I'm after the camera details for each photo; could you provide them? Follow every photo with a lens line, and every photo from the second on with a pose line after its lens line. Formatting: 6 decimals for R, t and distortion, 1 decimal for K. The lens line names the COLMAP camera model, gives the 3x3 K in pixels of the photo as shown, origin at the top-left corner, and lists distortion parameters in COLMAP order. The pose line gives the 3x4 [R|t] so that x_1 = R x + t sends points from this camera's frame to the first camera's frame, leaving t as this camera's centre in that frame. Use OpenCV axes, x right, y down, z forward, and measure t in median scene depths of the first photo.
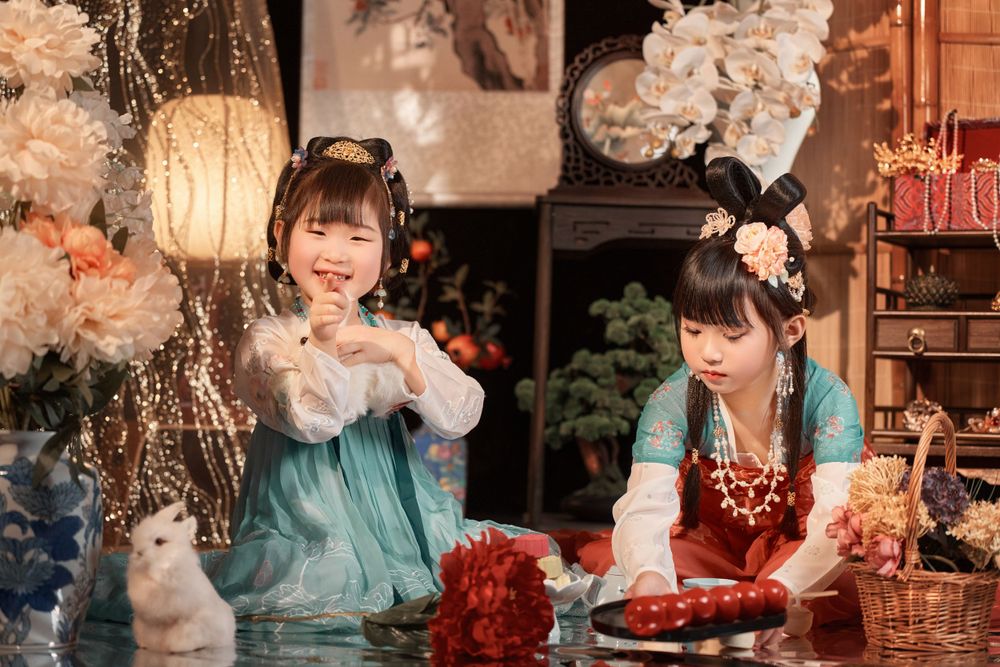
lens RADIAL K [[2035.5, 0, 500.0], [0, 2035.5, 333.5], [0, 0, 1]] dist [-0.155000, -0.015945]
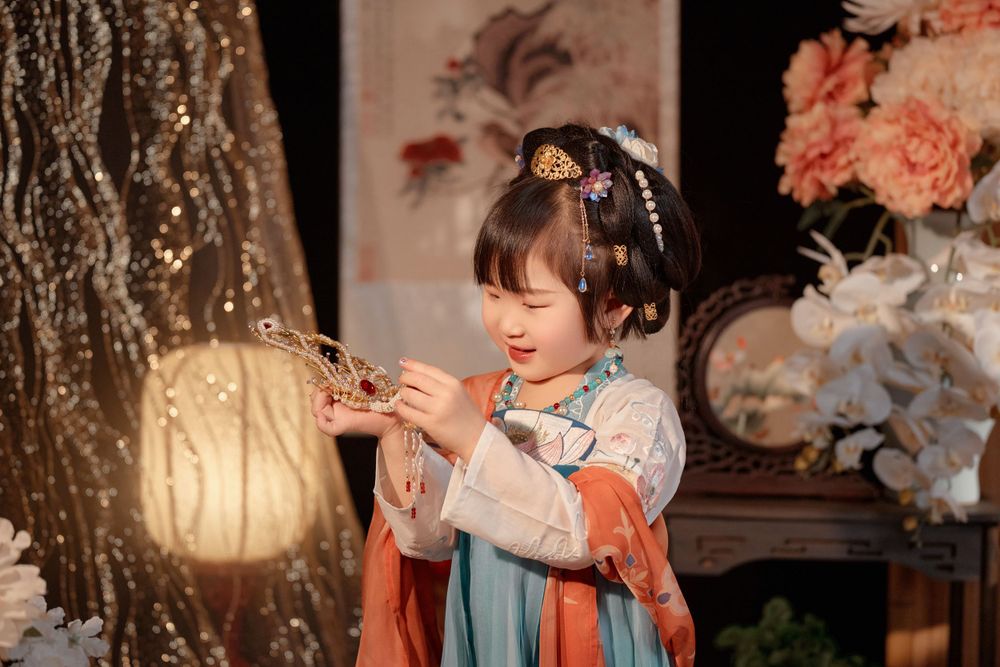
lens RADIAL K [[2276.6, 0, 500.0], [0, 2276.6, 333.5], [0, 0, 1]] dist [-0.013215, -0.272508]
pose [[0.999370, -0.009587, -0.034162, -0.008546], [0.012077, 0.997225, 0.073465, -0.192561], [0.033363, -0.073832, 0.996712, 0.148537]]
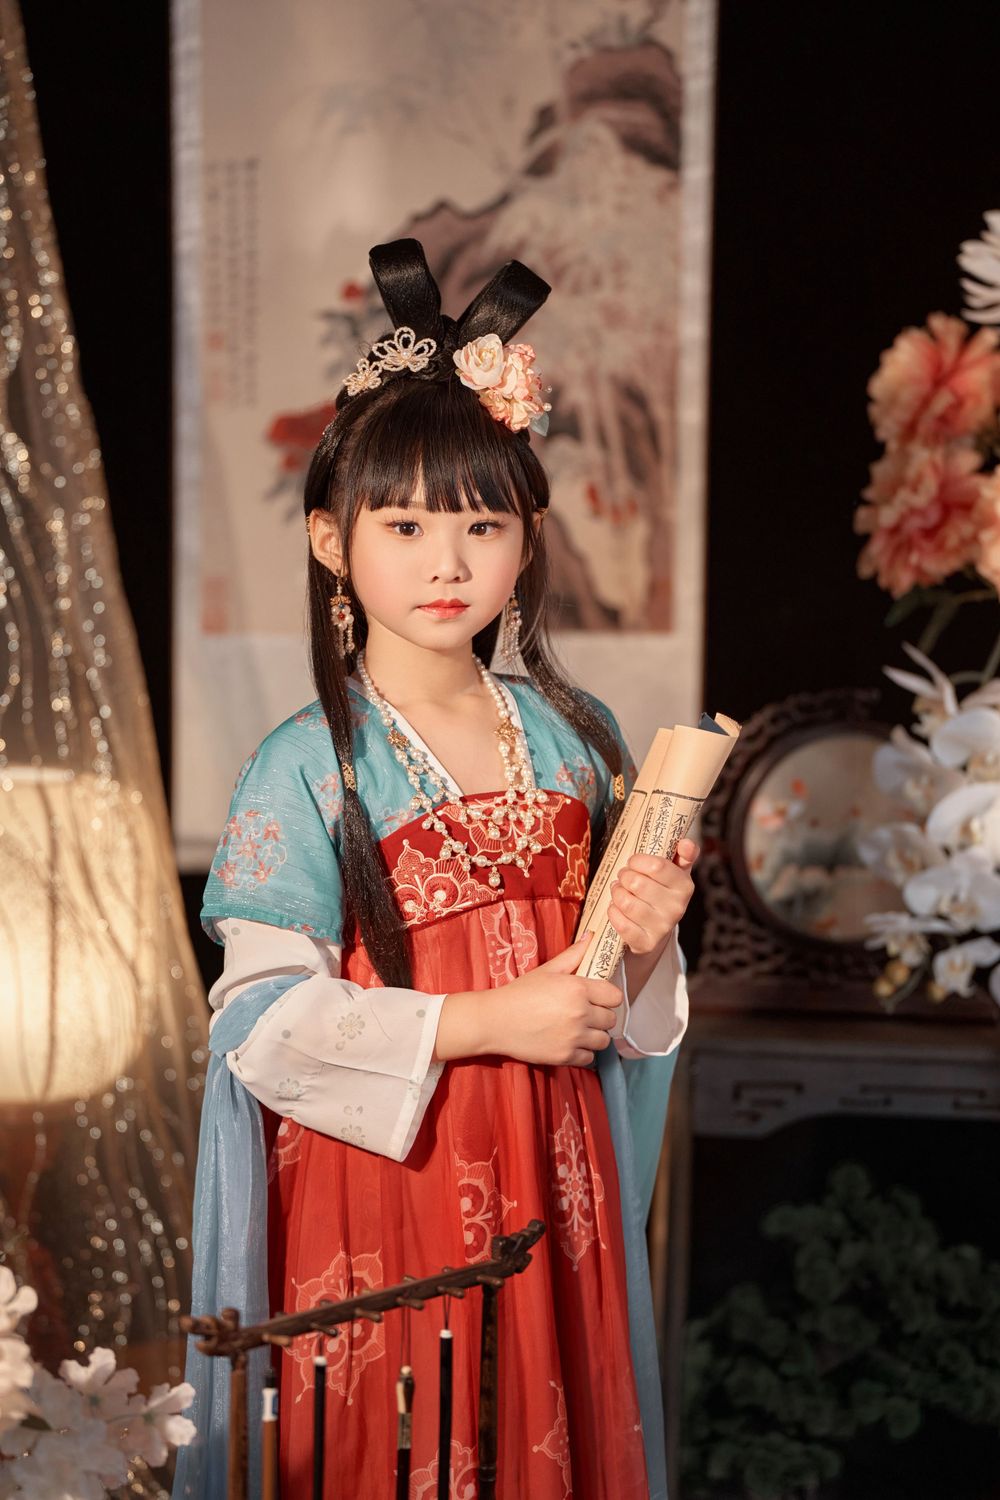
lens RADIAL K [[4768.5, 0, 500.0], [0, 4768.5, 750.0], [0, 0, 1]] dist [0.813505, -0.404085]
pose [[0.999966, -0.001154, 0.008112, -0.032805], [-0.000256, 0.985158, 0.171650, -0.344339], [-0.008189, -0.171647, 0.985125, -0.191481]]
